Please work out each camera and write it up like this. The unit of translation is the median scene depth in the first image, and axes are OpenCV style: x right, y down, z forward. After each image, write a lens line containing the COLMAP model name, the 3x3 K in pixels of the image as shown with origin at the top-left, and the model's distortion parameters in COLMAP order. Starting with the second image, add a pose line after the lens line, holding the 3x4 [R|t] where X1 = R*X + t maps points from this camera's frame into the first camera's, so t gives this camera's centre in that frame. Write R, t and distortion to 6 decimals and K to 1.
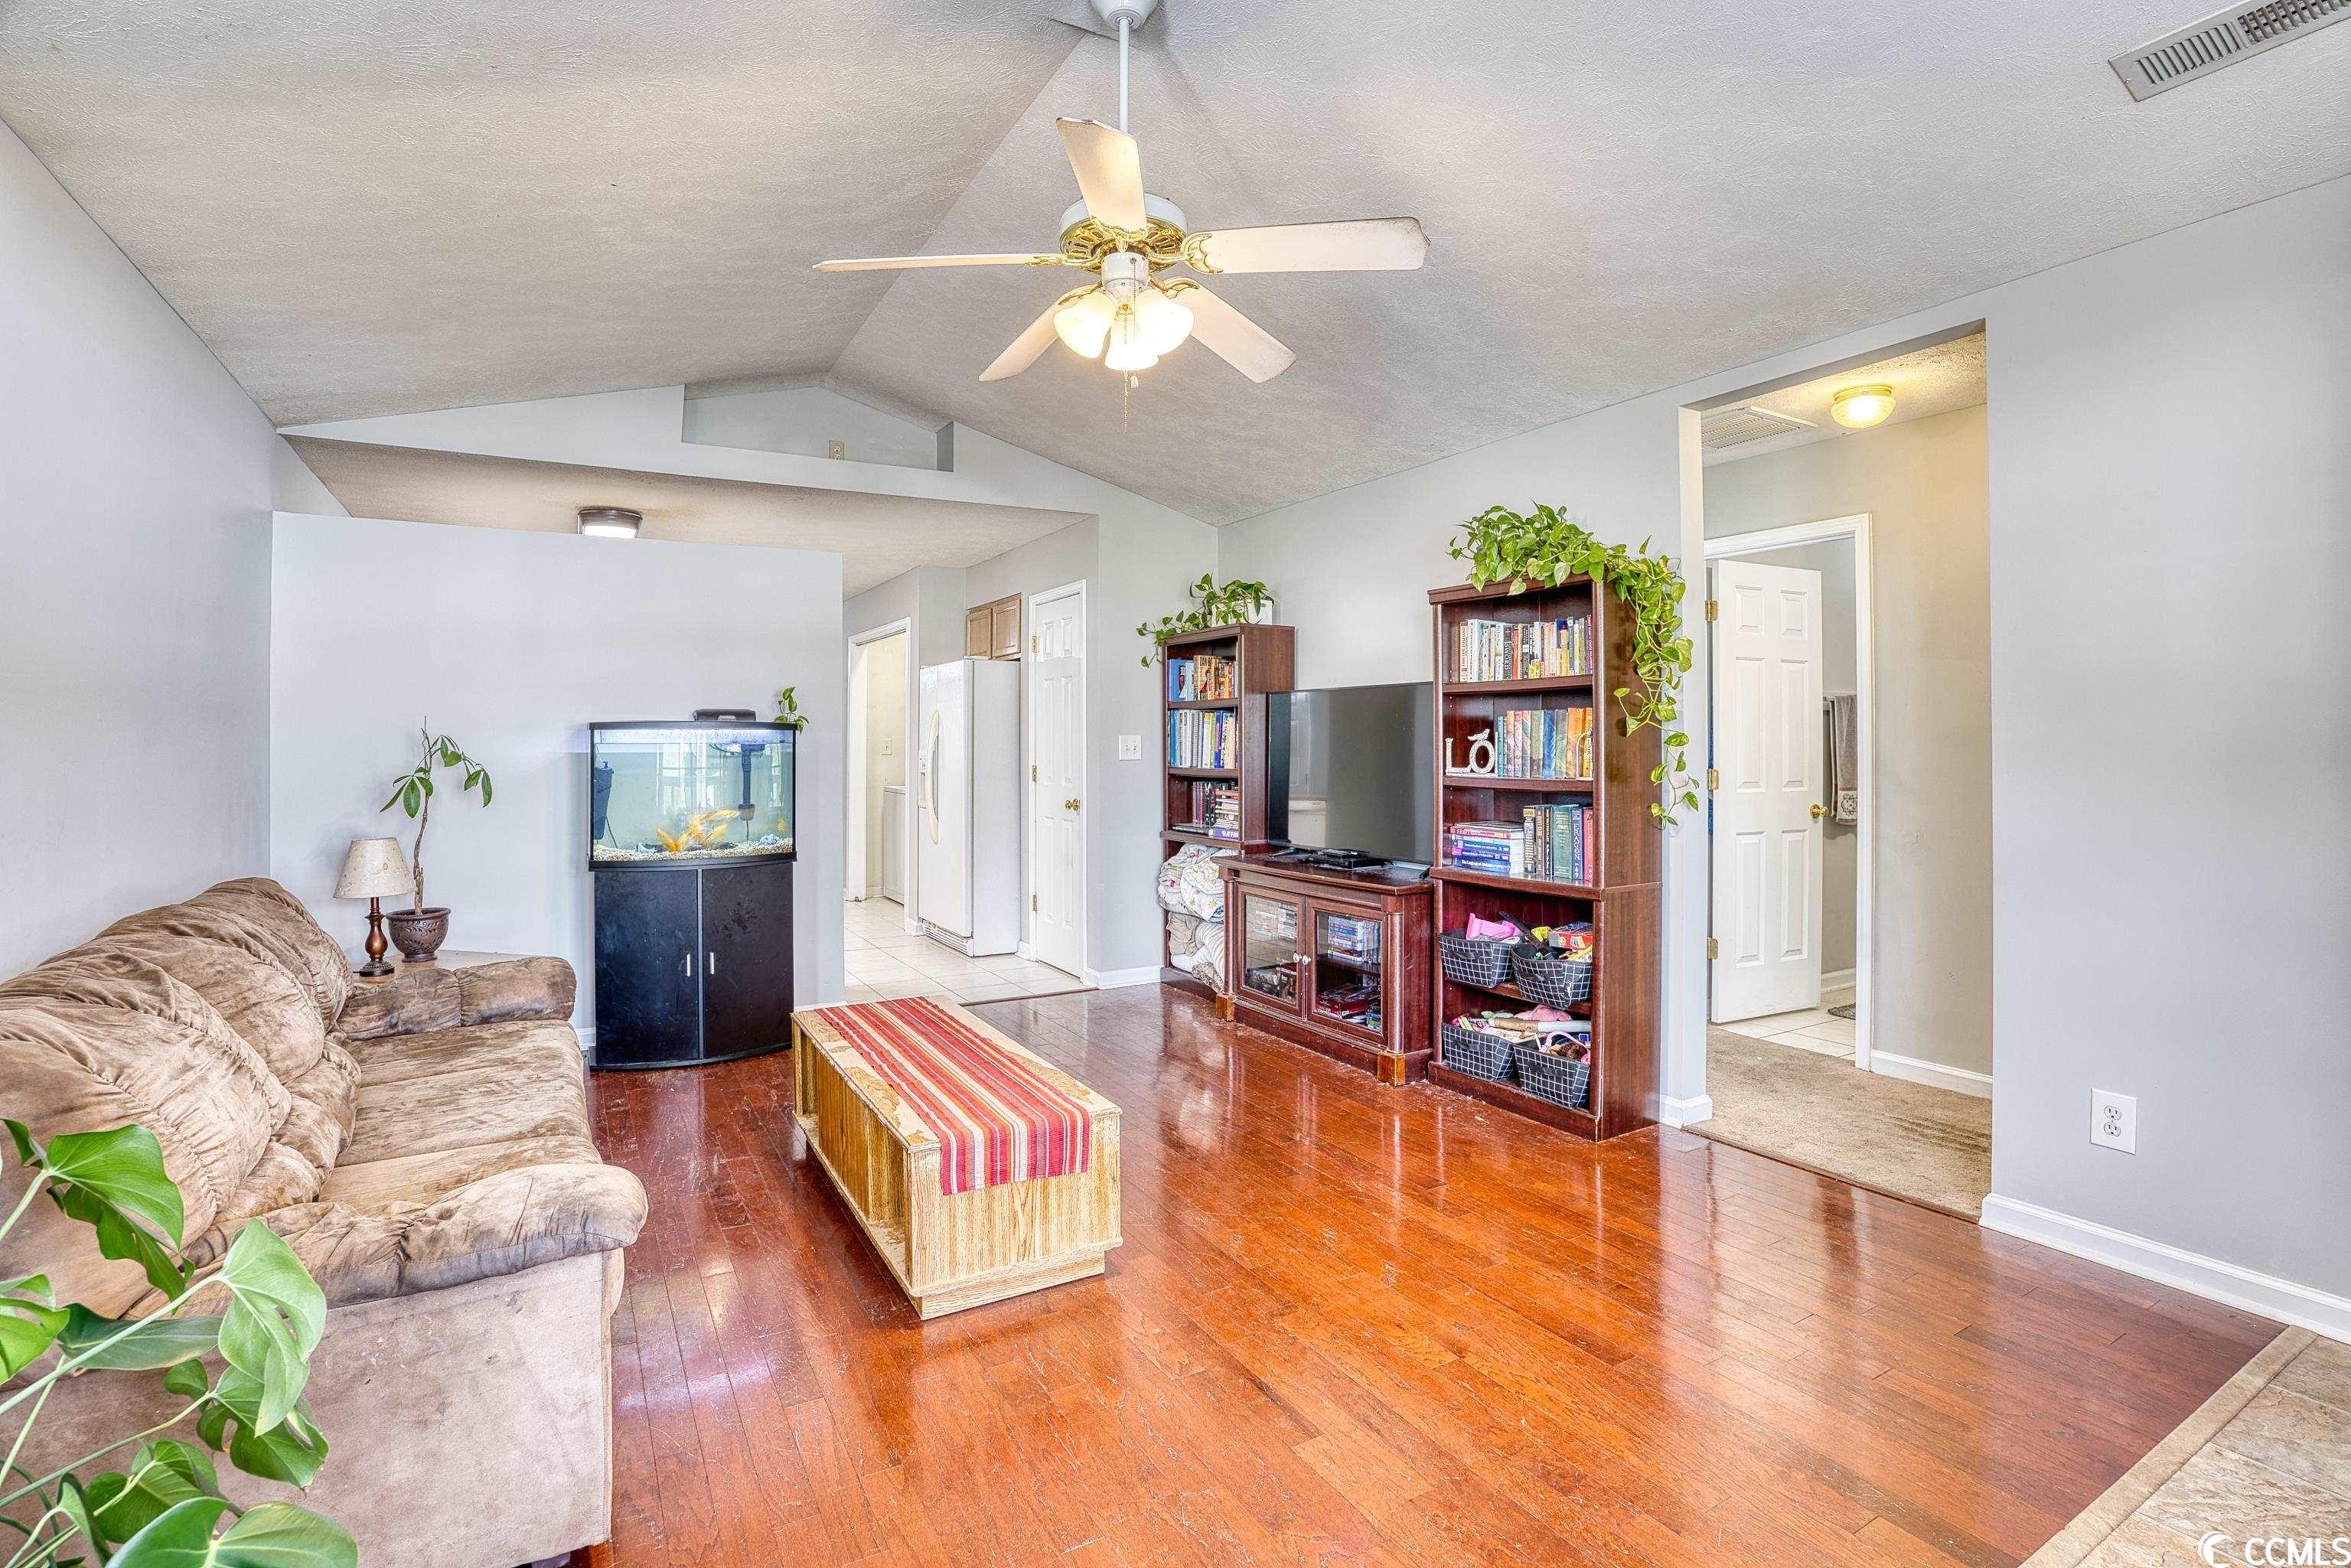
lens RADIAL K [[1096.6, 0, 1165.7], [0, 1096.6, 771.6], [0, 0, 1]] dist [-0.046962, 0.000584]
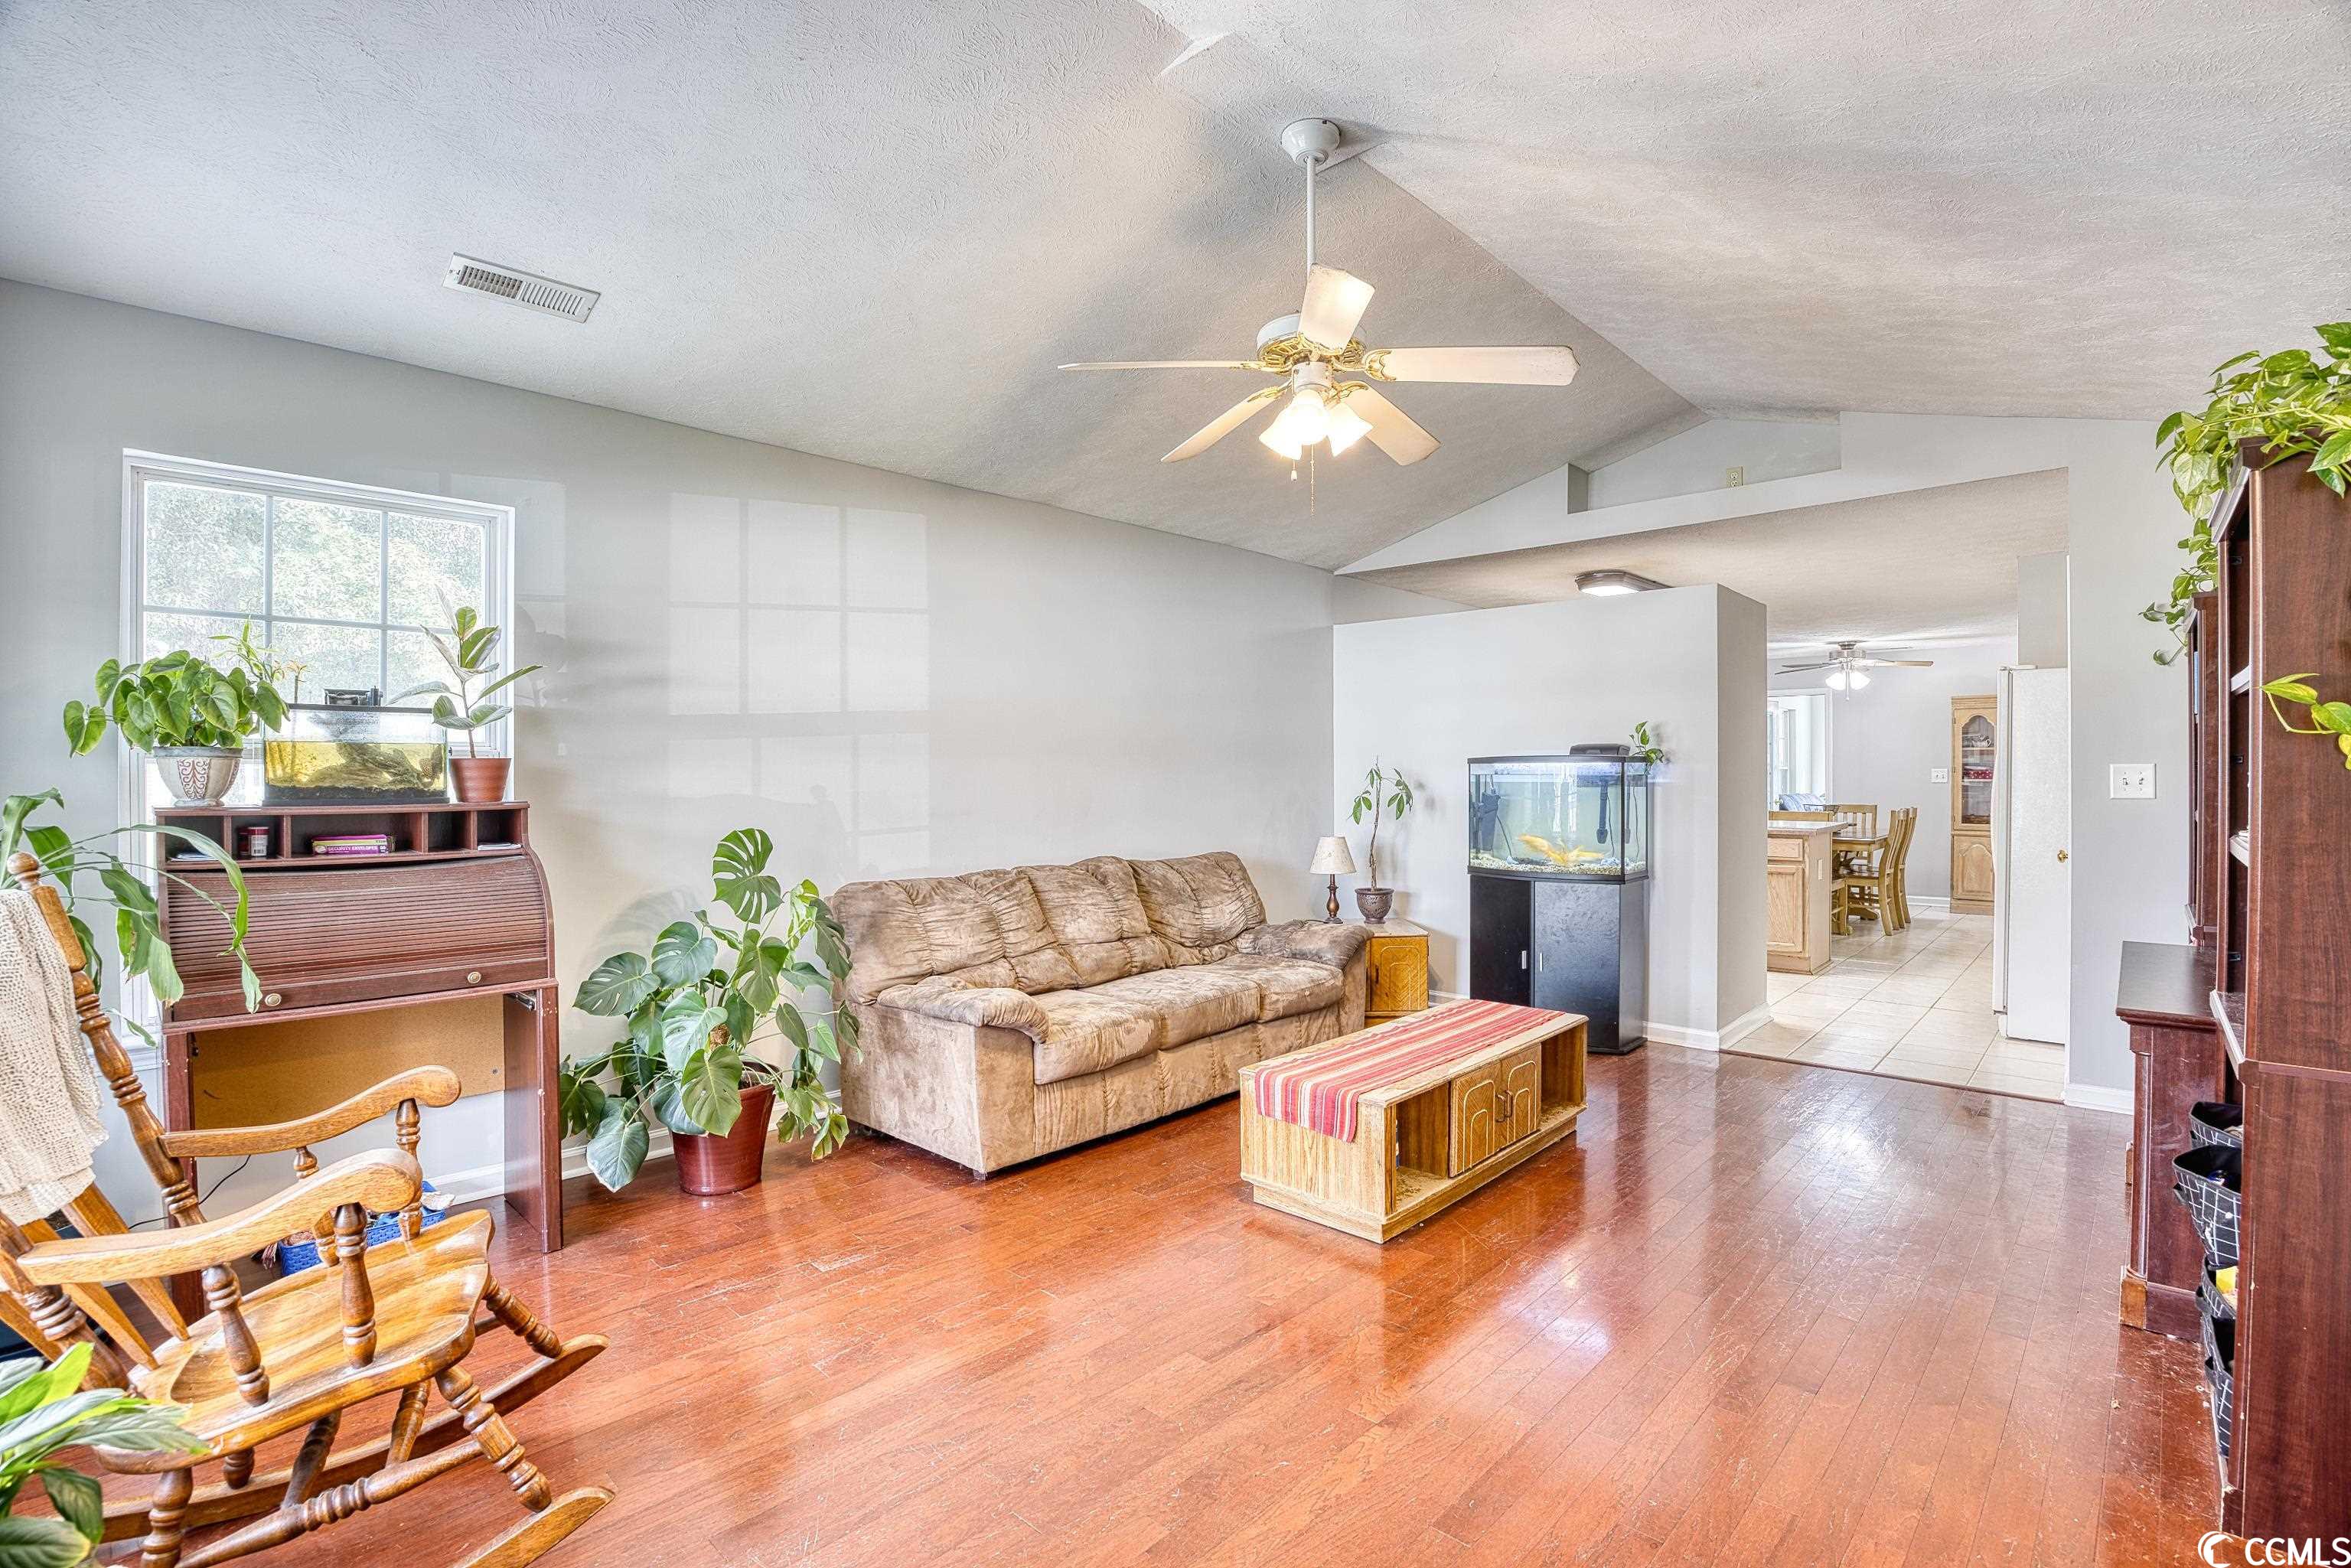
lens RADIAL K [[1096.6, 0, 1165.7], [0, 1096.6, 771.6], [0, 0, 1]] dist [-0.046962, 0.000584]
pose [[0.299033, 0.003407, -0.954237, 0.648983], [-0.016823, 0.999857, -0.001702, -0.023285], [0.954094, 0.016562, 0.299048, 0.283315]]
